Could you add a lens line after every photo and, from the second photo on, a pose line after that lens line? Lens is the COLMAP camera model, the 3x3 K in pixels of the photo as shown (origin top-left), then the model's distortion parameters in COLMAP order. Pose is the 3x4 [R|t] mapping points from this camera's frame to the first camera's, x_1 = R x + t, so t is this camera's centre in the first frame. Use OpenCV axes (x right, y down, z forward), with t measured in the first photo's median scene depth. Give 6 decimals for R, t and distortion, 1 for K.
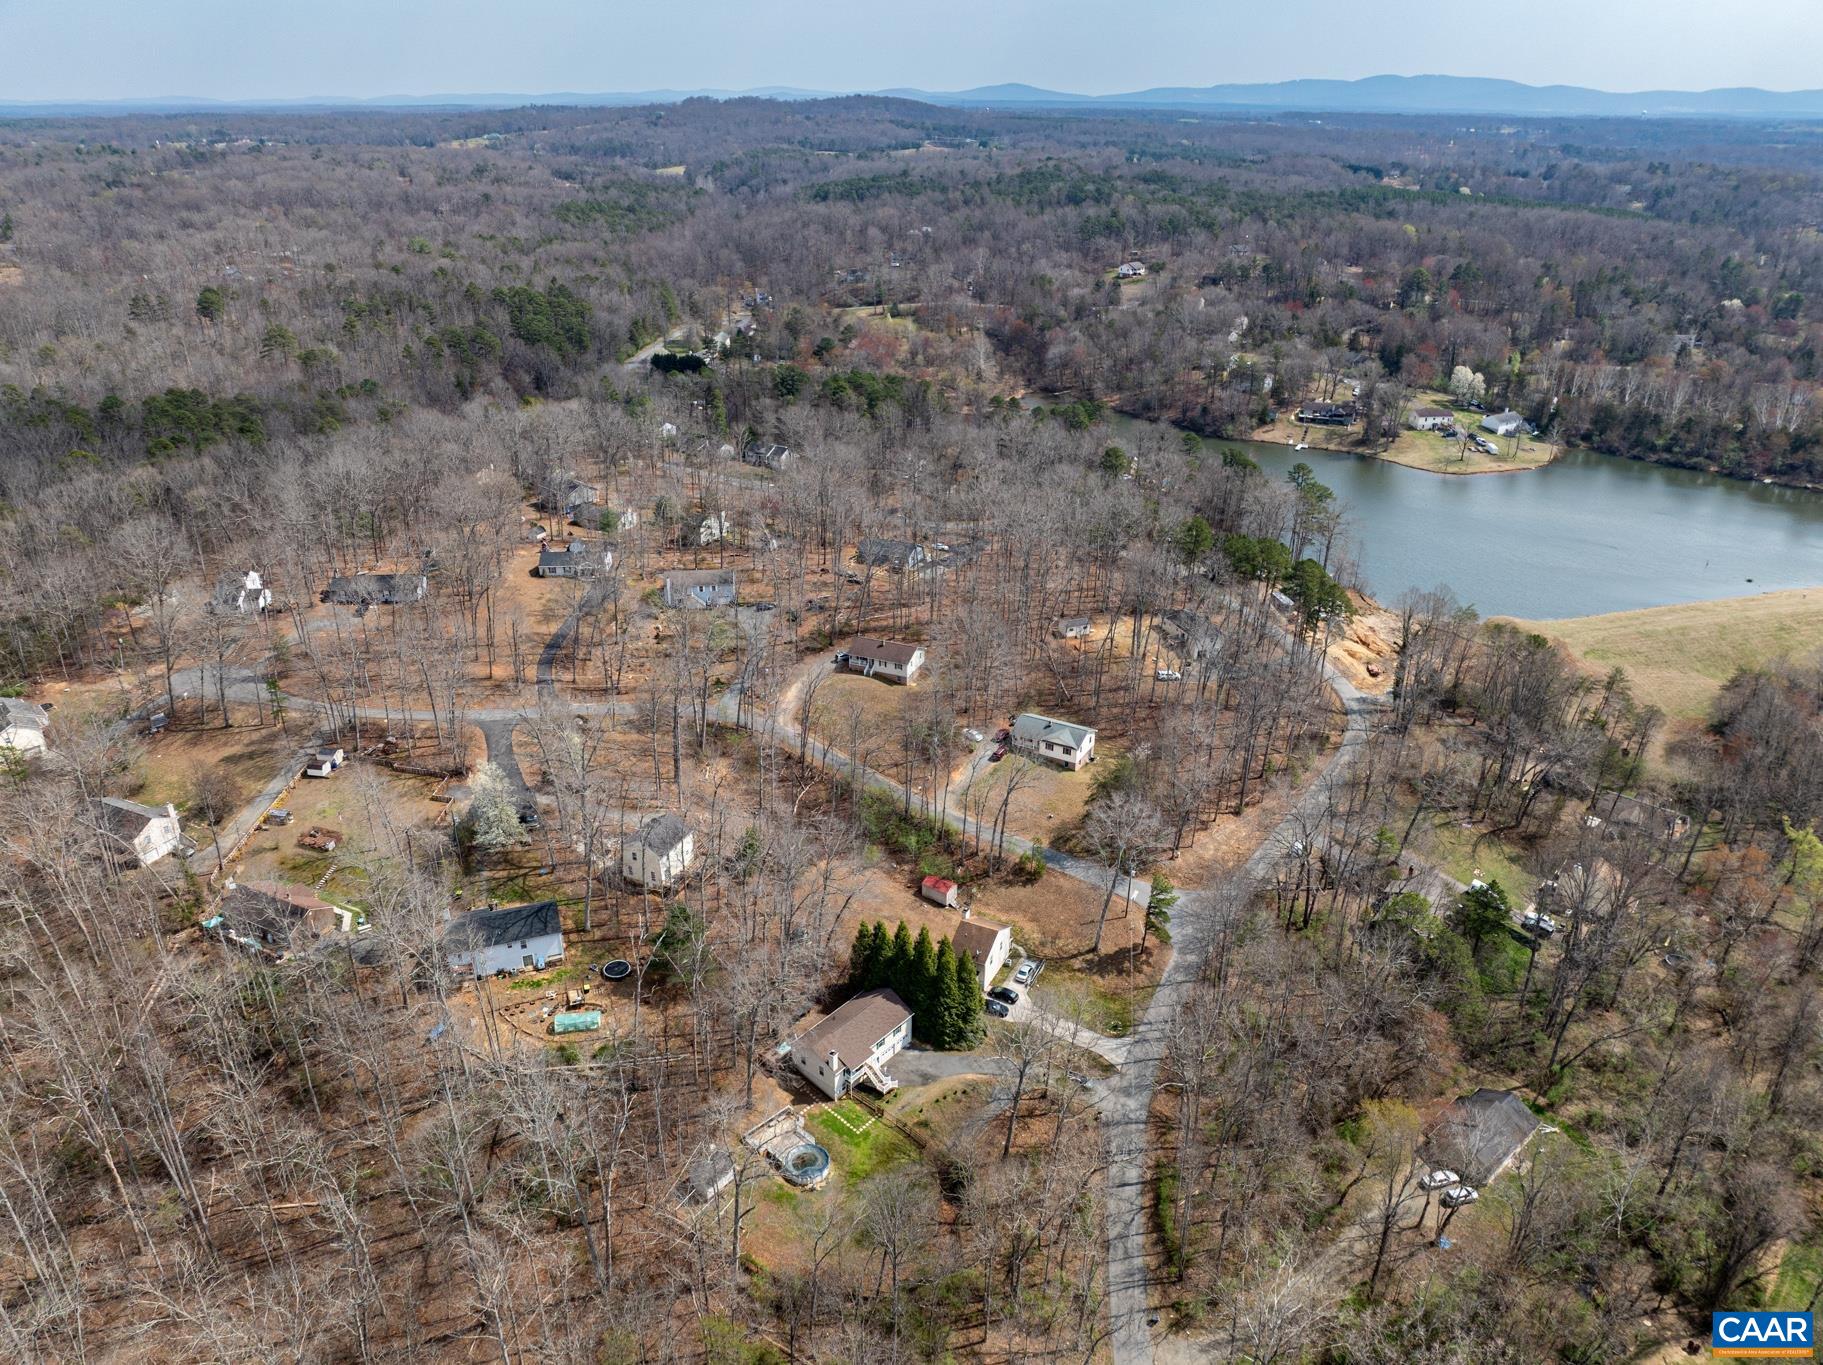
lens RADIAL K [[1287.6, 0, 915.6], [0, 1287.6, 694.3], [0, 0, 1]] dist [-0.048121, 0.026774]
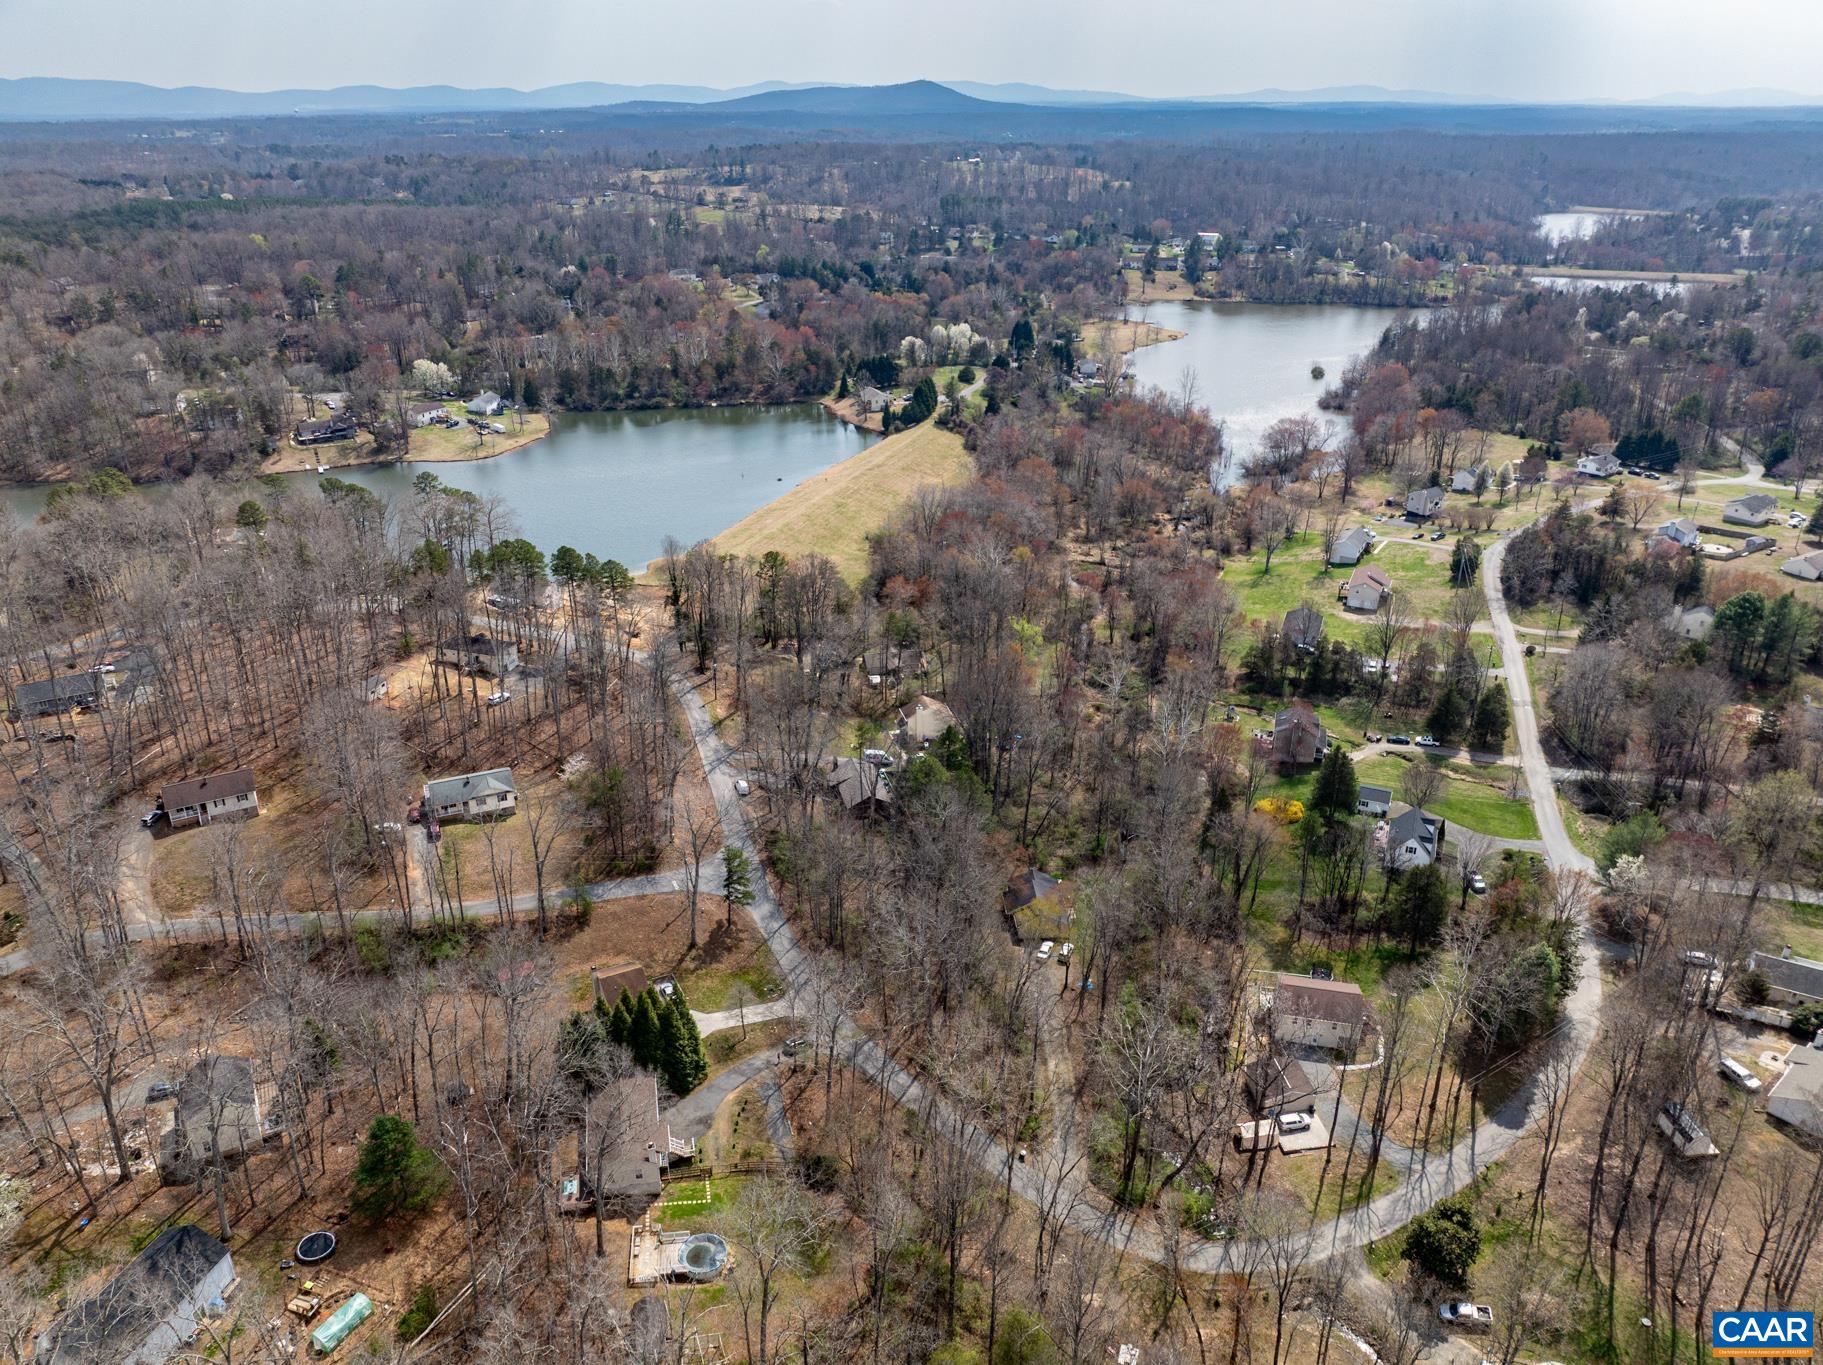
lens RADIAL K [[1287.6, 0, 915.6], [0, 1287.6, 694.3], [0, 0, 1]] dist [-0.048121, 0.026774]
pose [[0.607549, -0.345199, 0.715347, -0.170688], [0.345247, 0.925863, 0.153565, -0.032454], [-0.715324, 0.153673, 0.681687, 0.066955]]
